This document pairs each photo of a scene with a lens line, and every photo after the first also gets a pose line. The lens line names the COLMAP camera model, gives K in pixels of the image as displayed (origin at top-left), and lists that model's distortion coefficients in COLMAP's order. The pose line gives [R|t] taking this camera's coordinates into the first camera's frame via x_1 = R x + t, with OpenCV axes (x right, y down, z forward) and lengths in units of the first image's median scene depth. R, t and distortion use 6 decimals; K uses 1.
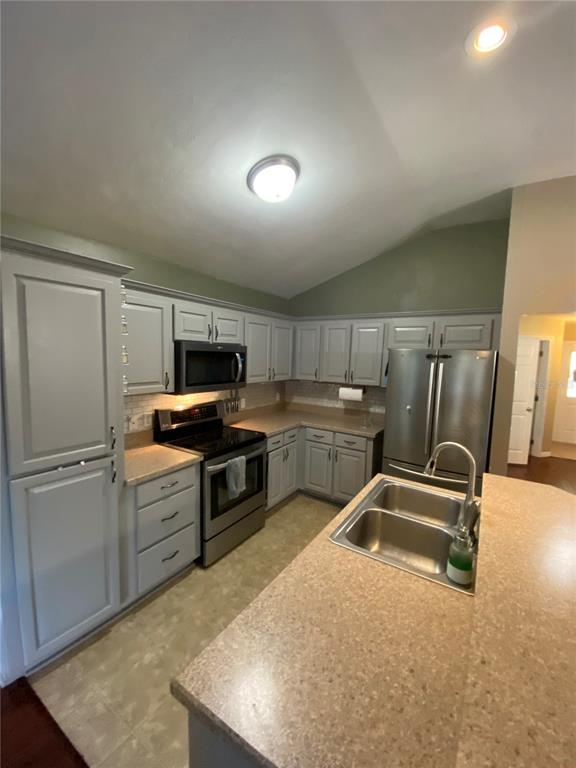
lens RADIAL K [[311.6, 0, 291.6], [0, 311.6, 383.9], [0, 0, 1]] dist [-0.001220, -0.001432]
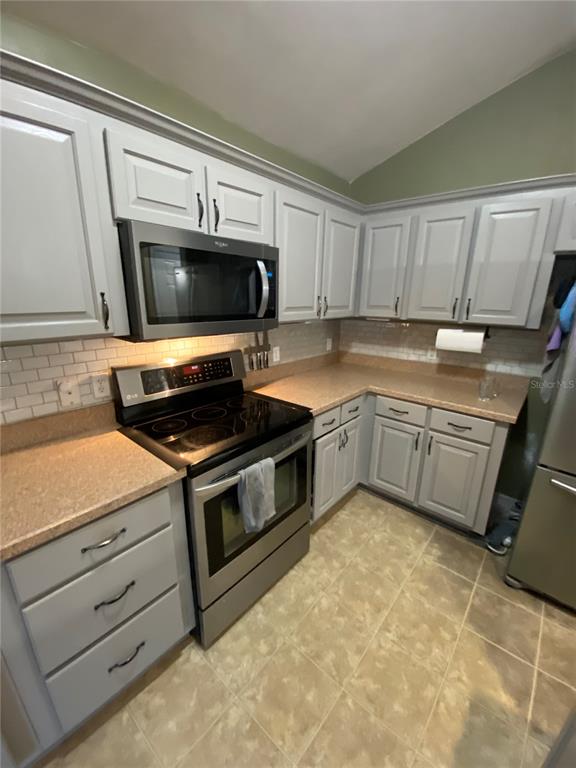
lens RADIAL K [[311.6, 0, 290.8], [0, 311.6, 383.9], [0, 0, 1]] dist [-0.001220, -0.001432]
pose [[0.990237, 0.024885, -0.137153, -0.045075], [-0.000539, 0.984612, 0.174755, 0.012926], [0.139391, -0.172975, 0.975013, 0.447907]]
